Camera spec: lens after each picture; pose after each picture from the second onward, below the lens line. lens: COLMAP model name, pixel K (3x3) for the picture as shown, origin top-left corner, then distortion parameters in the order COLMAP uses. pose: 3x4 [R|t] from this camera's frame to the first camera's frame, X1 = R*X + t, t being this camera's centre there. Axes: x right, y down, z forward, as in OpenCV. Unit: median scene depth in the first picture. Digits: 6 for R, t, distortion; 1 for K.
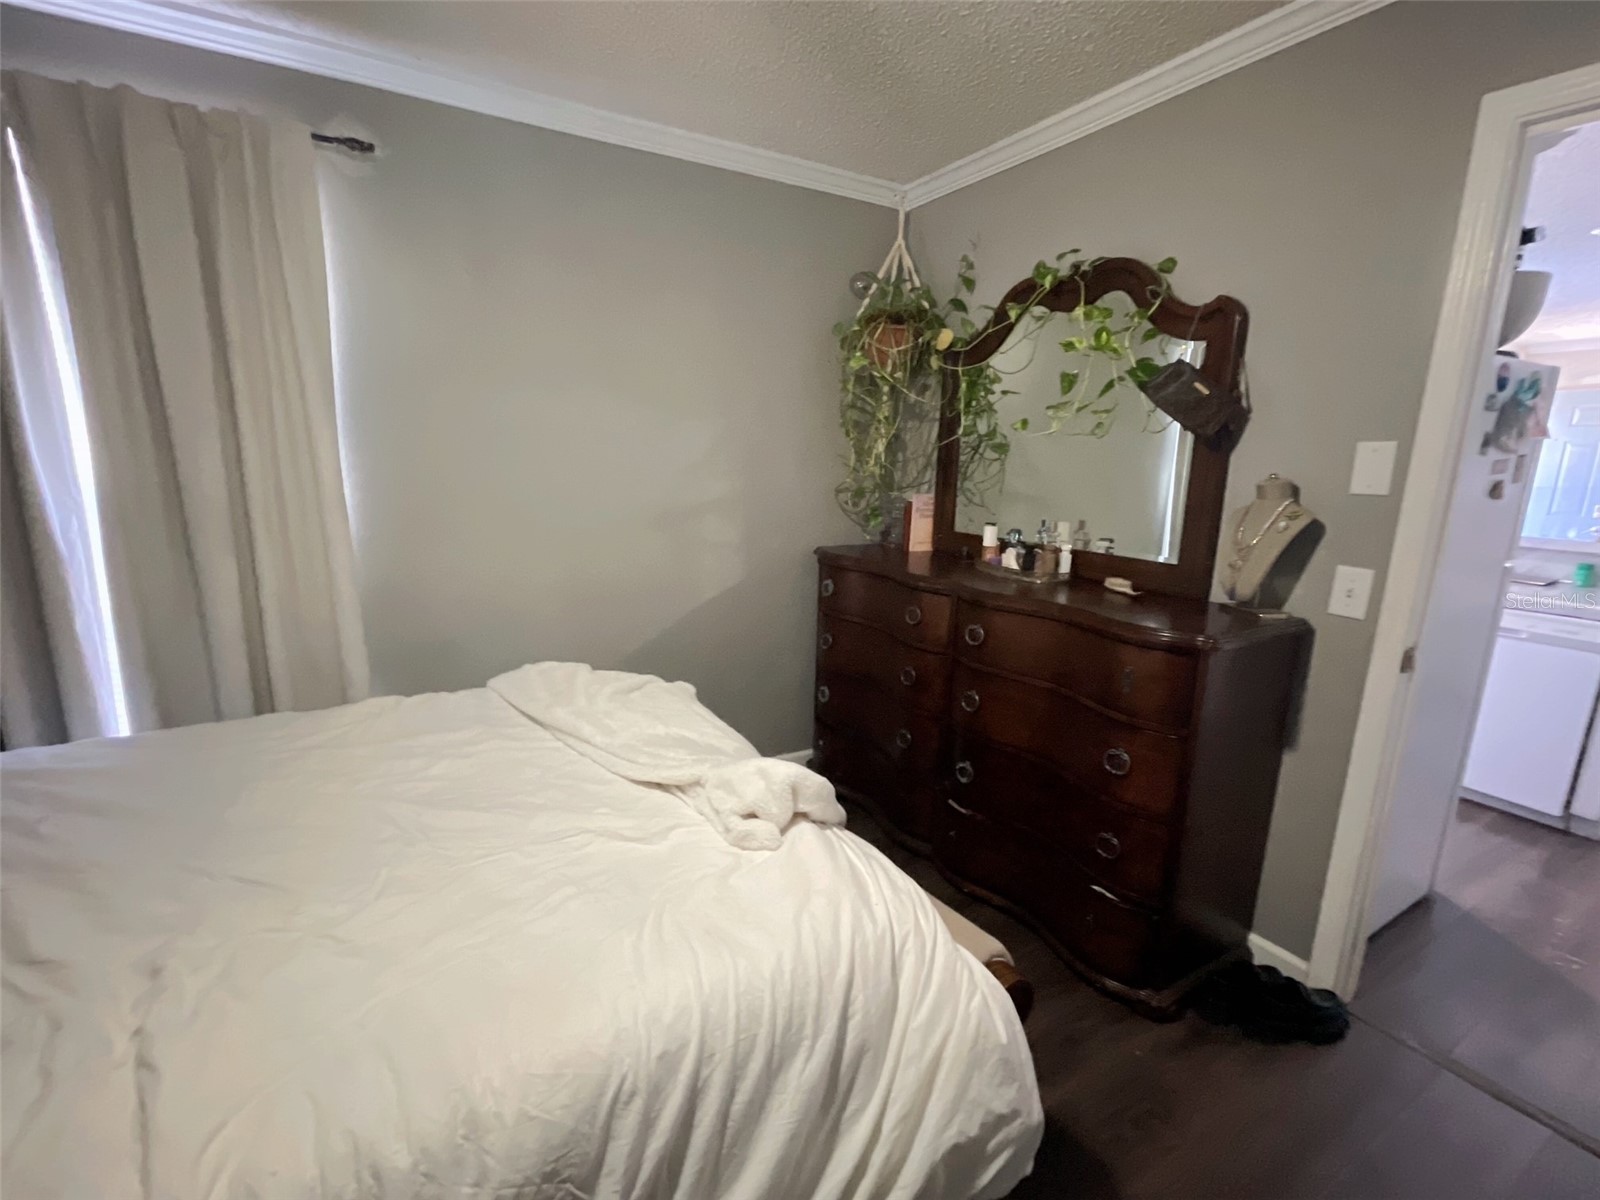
lens RADIAL K [[733.9, 0, 810.8], [0, 733.9, 598.5], [0, 0, 1]] dist [-0.008044, 0.001448]
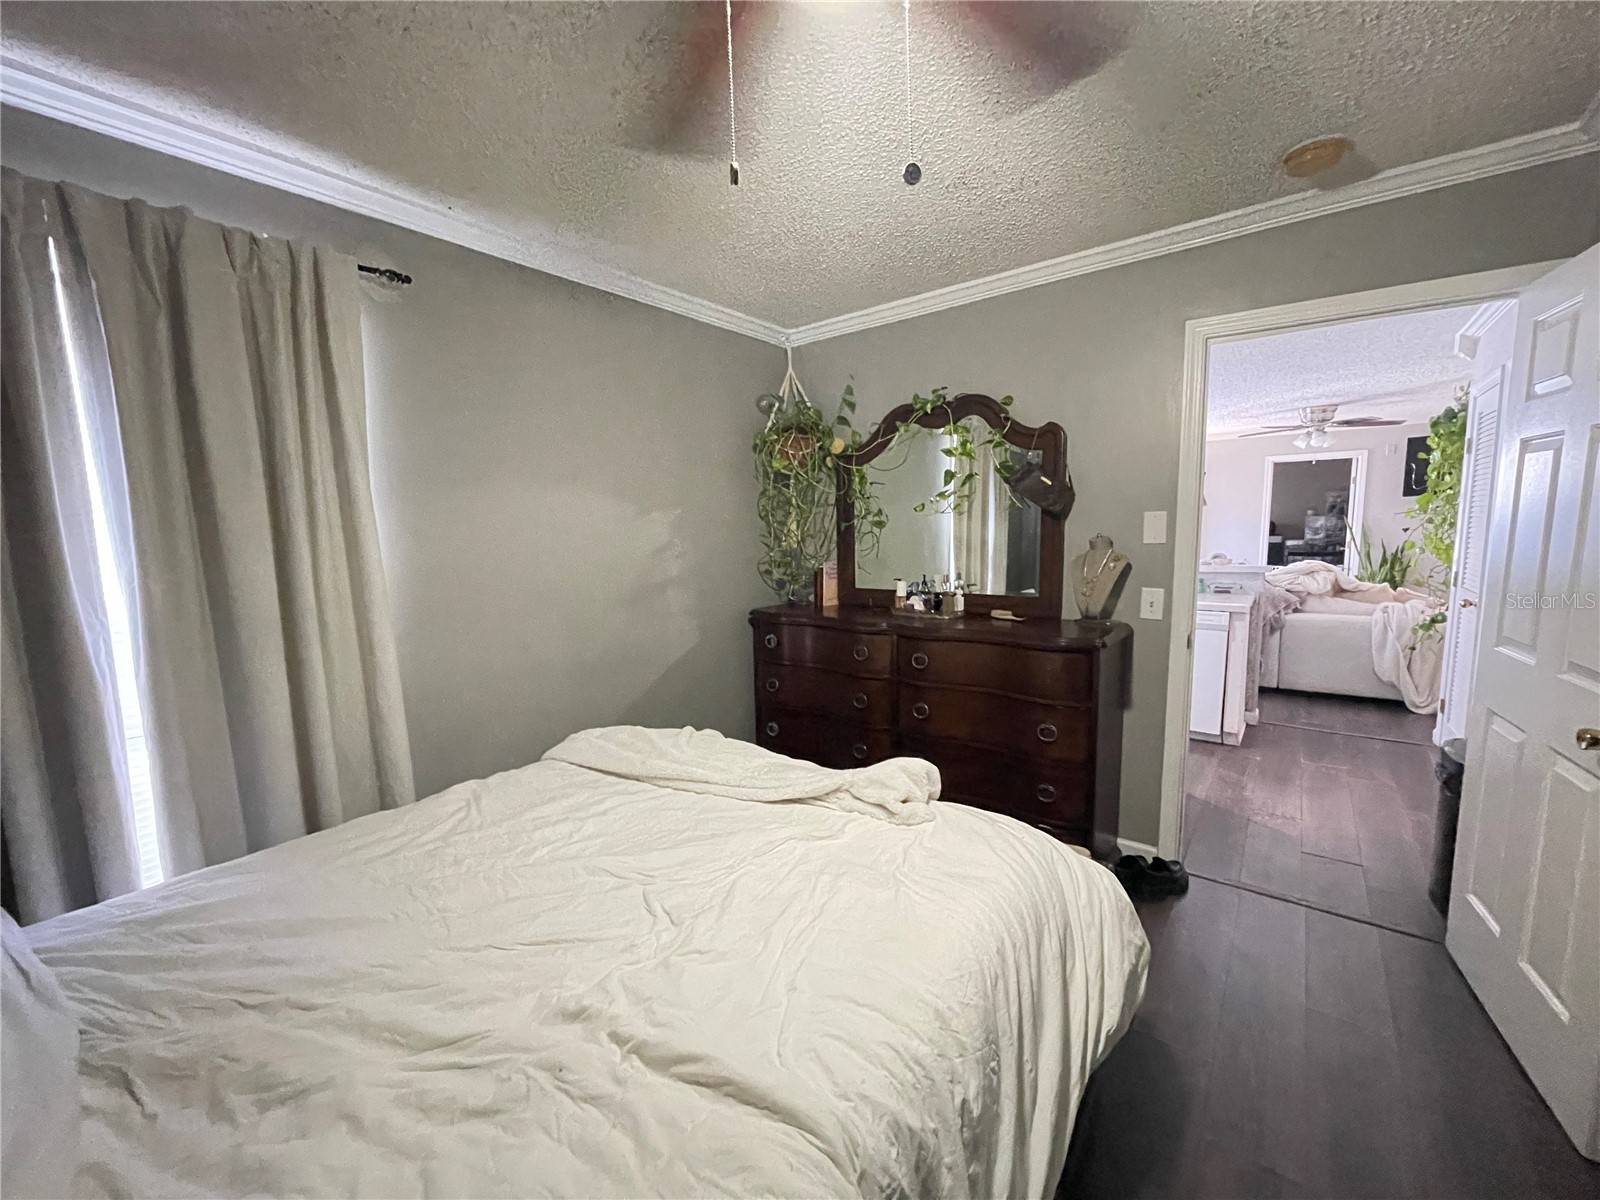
lens RADIAL K [[645.6, 0, 800.0], [0, 645.6, 600.0], [0, 0, 1]] dist [0.000622, 0.000405]
pose [[0.933350, -0.084067, 0.348984, -0.384568], [0.113155, 0.991528, -0.063783, -0.011018], [-0.340665, 0.099021, 0.934956, -0.053609]]
